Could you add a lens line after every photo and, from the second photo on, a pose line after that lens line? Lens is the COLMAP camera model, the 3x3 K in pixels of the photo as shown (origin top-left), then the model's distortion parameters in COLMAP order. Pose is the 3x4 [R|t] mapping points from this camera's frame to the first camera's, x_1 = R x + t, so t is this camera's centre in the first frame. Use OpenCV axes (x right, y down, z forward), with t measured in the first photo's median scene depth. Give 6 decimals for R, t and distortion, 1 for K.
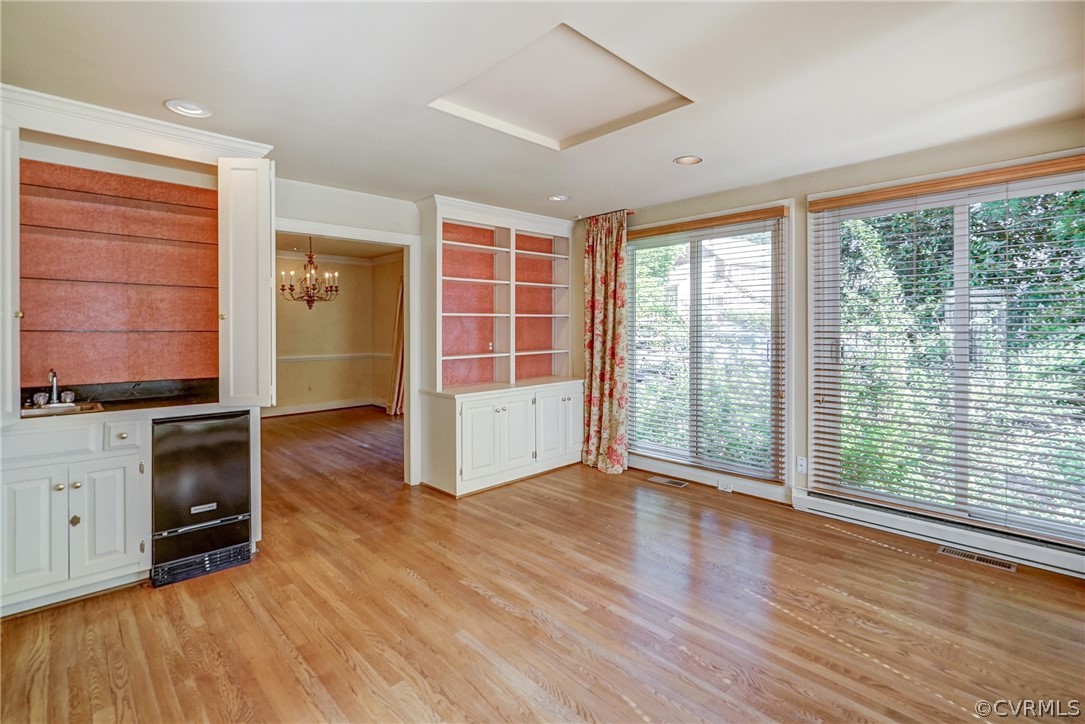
lens RADIAL K [[512.5, 0, 538.9], [0, 512.5, 330.3], [0, 0, 1]] dist [0.009234, -0.002291]
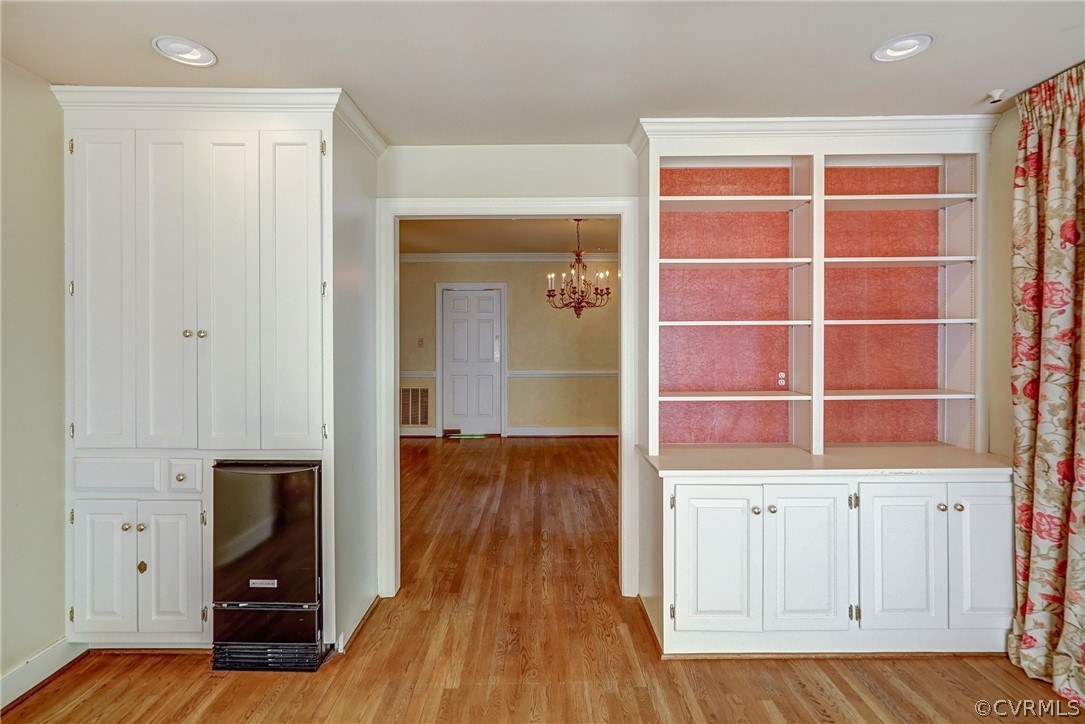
lens RADIAL K [[512.5, 0, 570.2], [0, 512.5, 335.4], [0, 0, 1]] dist [0.009234, -0.002291]
pose [[0.727861, 0.005104, -0.685706, 0.118860], [-0.005122, 0.999985, 0.002006, -0.015836], [0.685706, 0.002052, 0.727876, 0.439139]]
